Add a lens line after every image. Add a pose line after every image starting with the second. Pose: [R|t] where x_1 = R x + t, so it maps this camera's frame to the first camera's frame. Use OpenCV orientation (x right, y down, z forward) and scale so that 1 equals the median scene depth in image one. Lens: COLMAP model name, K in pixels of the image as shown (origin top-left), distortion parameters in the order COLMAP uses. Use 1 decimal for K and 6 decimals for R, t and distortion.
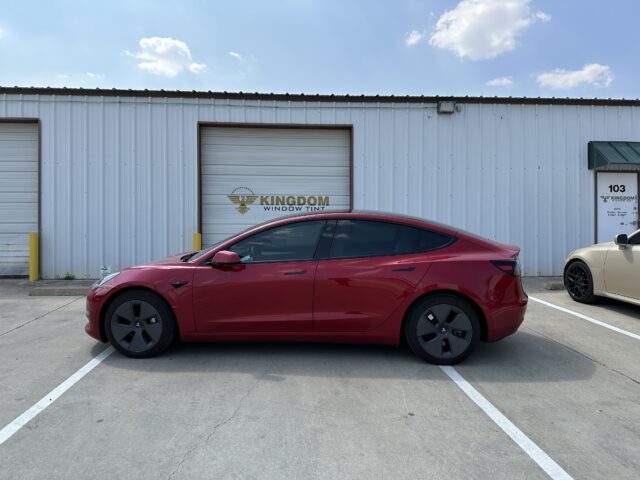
lens RADIAL K [[453.0, 0, 319.1], [0, 453.0, 239.1], [0, 0, 1]] dist [0.036643, -0.049750]
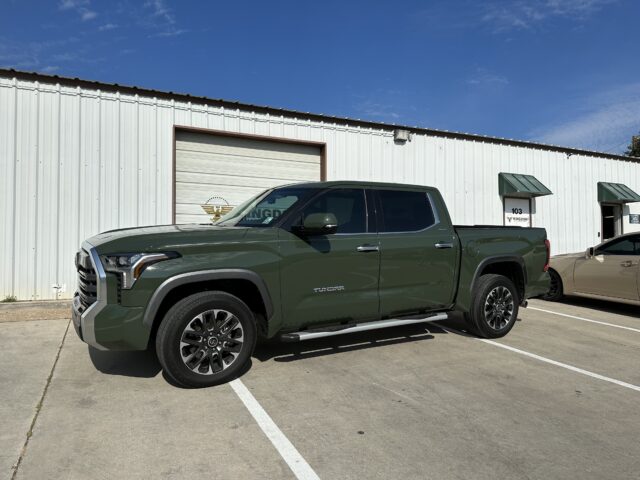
lens RADIAL K [[453.0, 0, 321.7], [0, 453.0, 239.0], [0, 0, 1]] dist [0.036643, -0.049750]
pose [[0.930011, 0.009963, 0.367397, -0.342884], [-0.000165, 0.999644, -0.026692, -0.001304], [-0.367533, 0.024763, 0.929681, 0.029717]]
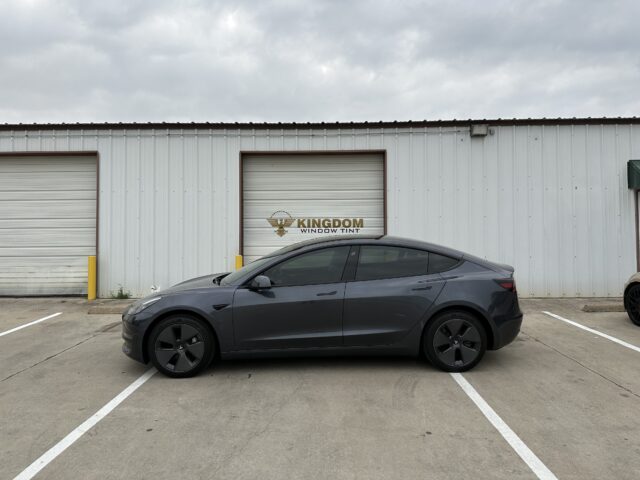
lens RADIAL K [[453.0, 0, 320.5], [0, 453.0, 240.9], [0, 0, 1]] dist [0.036643, -0.049750]
pose [[0.995969, -0.006332, -0.089472, 0.017647], [0.003497, 0.999488, -0.031815, -0.012728], [0.089627, 0.031374, 0.995481, -0.039062]]
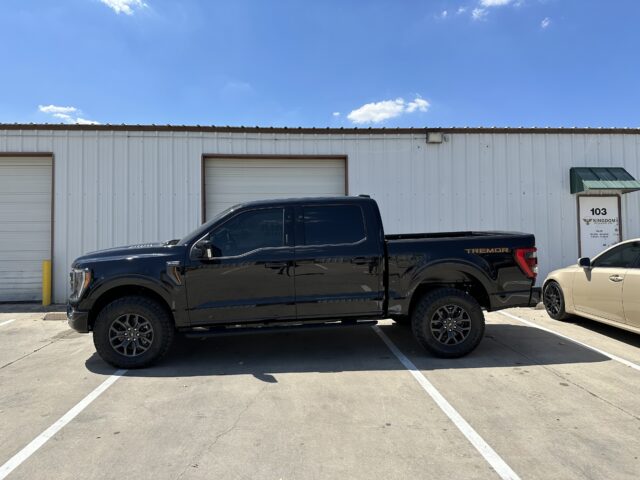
lens RADIAL K [[453.0, 0, 323.9], [0, 453.0, 240.4], [0, 0, 1]] dist [0.036643, -0.049750]
pose [[0.999946, -0.010226, 0.001709, 0.016005], [0.010282, 0.999292, -0.036182, -0.014202], [-0.001337, 0.036197, 0.999344, -0.060018]]
